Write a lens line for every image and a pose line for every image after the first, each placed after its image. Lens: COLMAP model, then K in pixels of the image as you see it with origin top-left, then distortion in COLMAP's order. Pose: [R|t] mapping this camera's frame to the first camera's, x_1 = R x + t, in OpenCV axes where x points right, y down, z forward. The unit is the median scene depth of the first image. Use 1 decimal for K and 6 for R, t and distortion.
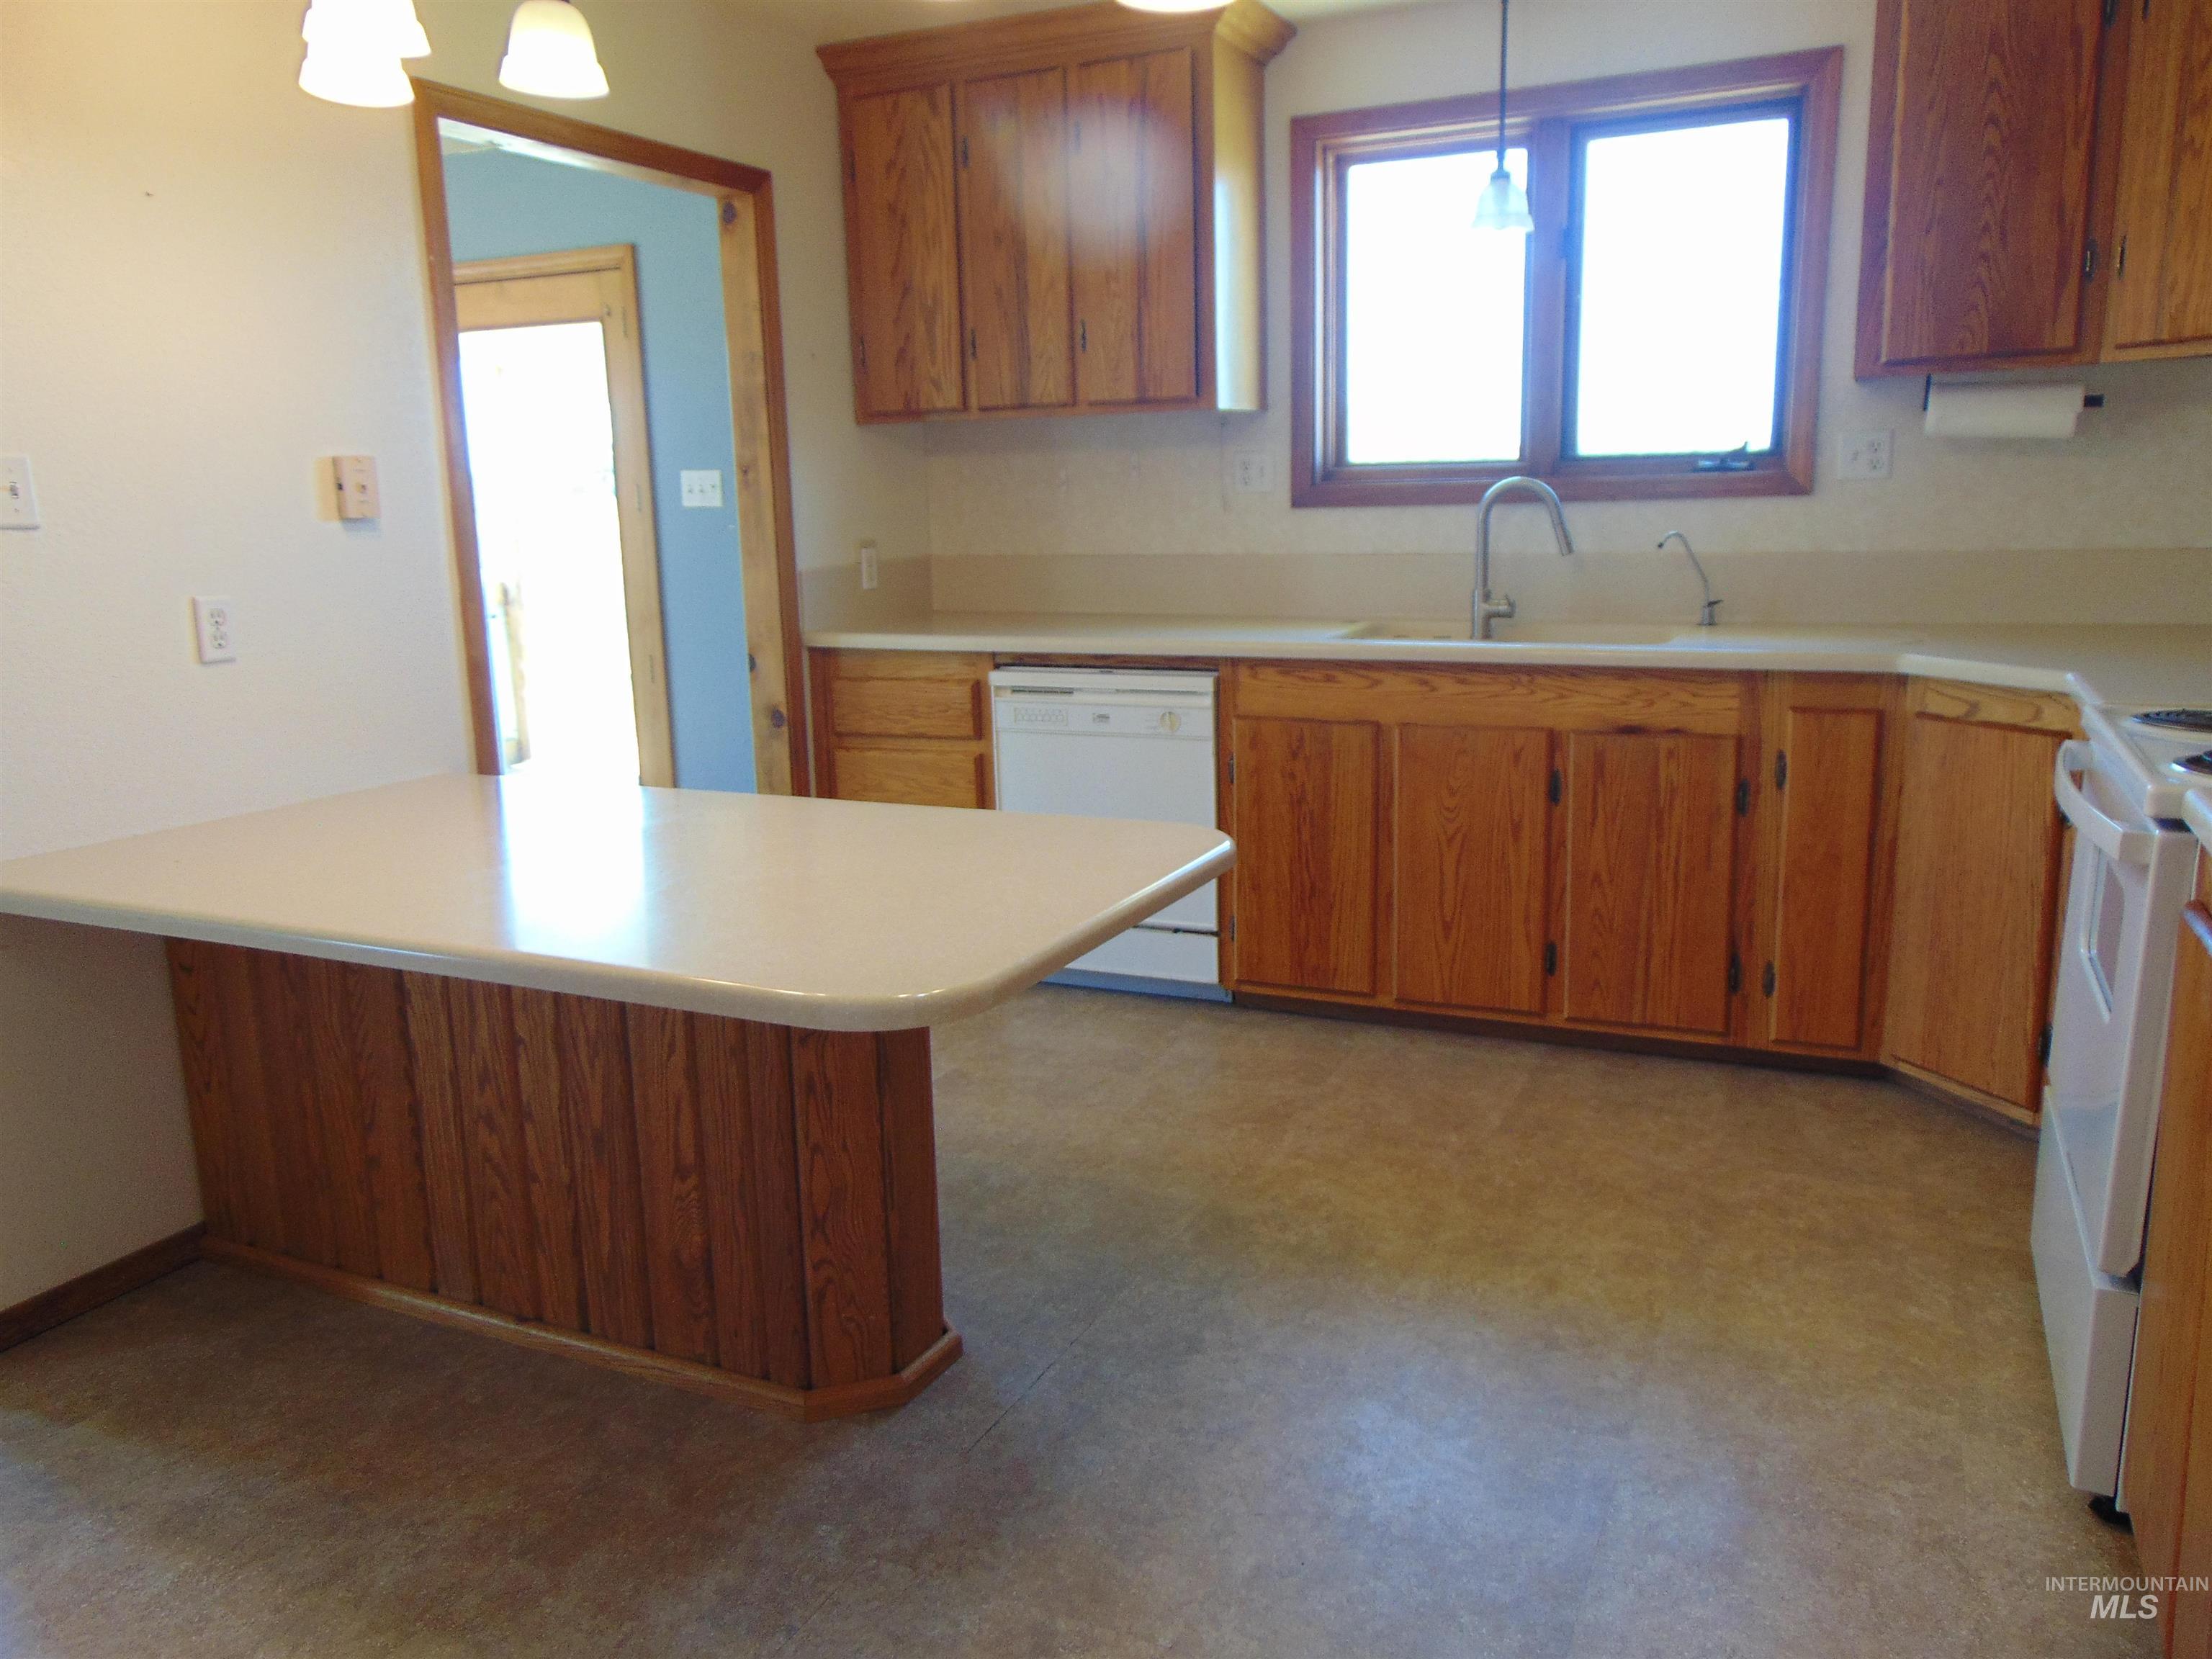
lens RADIAL K [[1645.2, 0, 1096.3], [0, 1645.2, 826.7], [0, 0, 1]] dist [-0.023727, 0.033560]
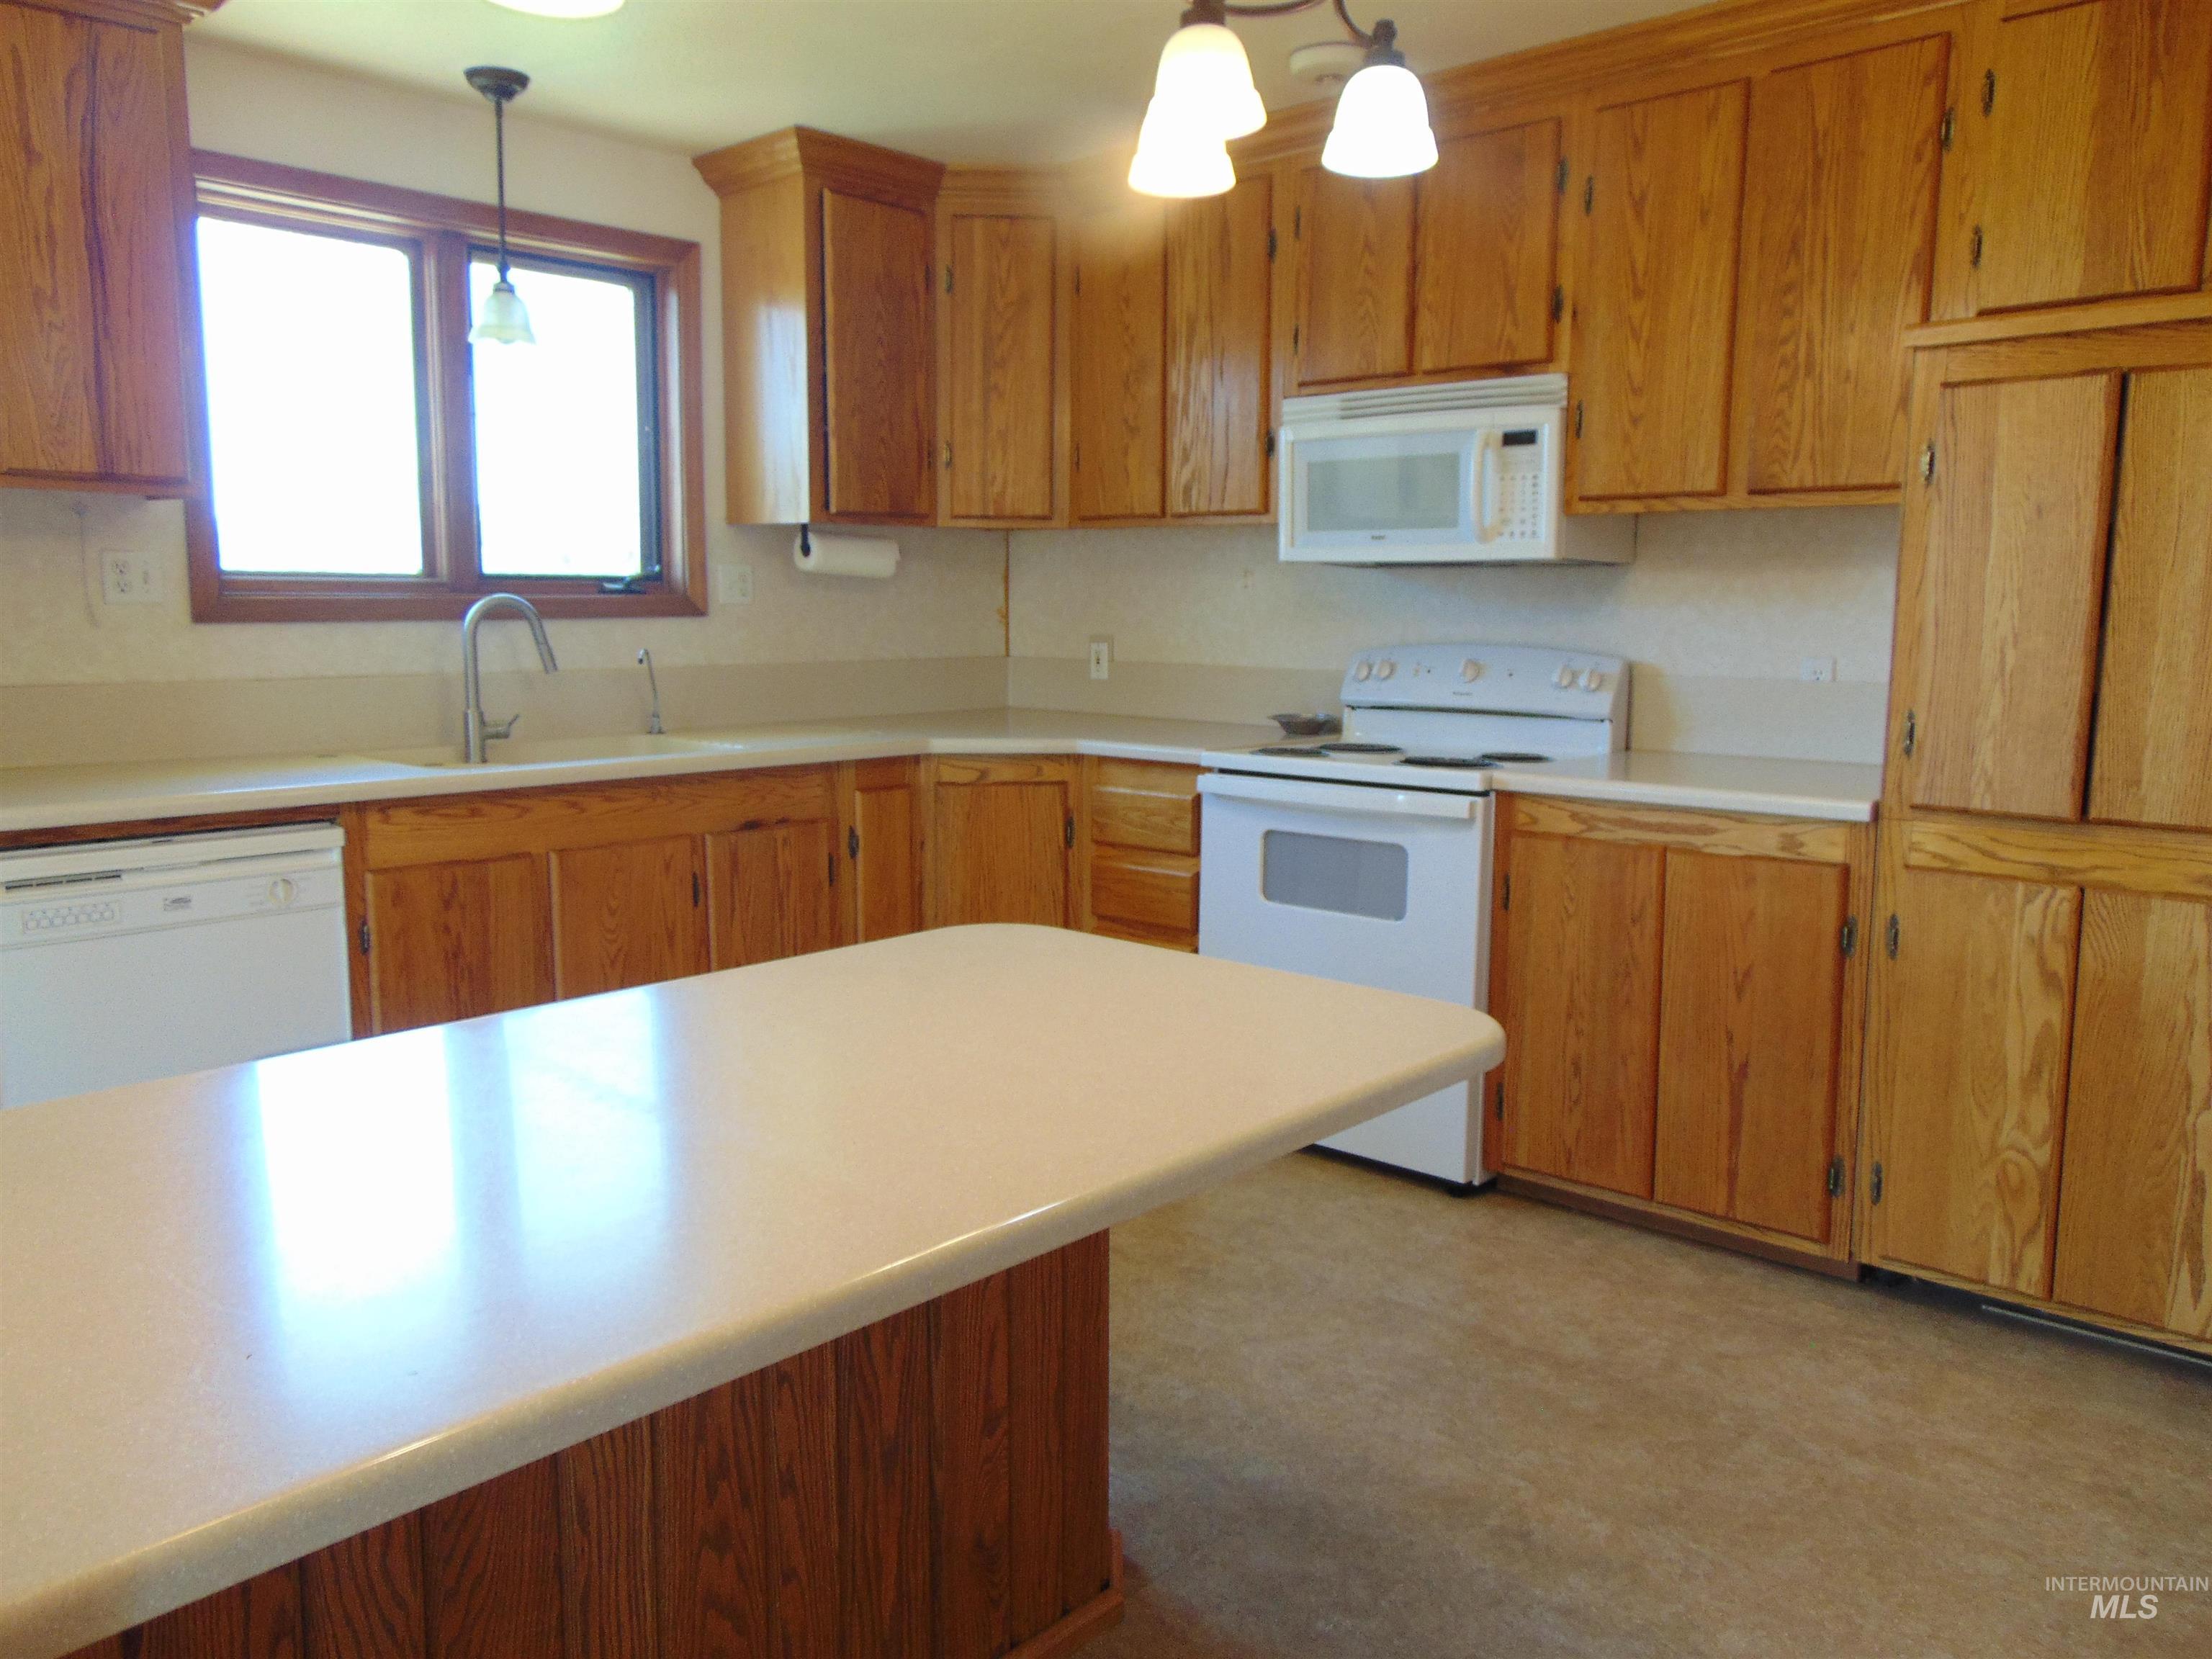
lens RADIAL K [[1645.2, 0, 1093.1], [0, 1645.2, 833.8], [0, 0, 1]] dist [-0.023727, 0.033560]
pose [[0.297966, -0.108703, 0.948367, -0.616080], [0.177251, 0.982518, 0.056928, -0.071299], [-0.937976, 0.151136, 0.312025, 0.416803]]
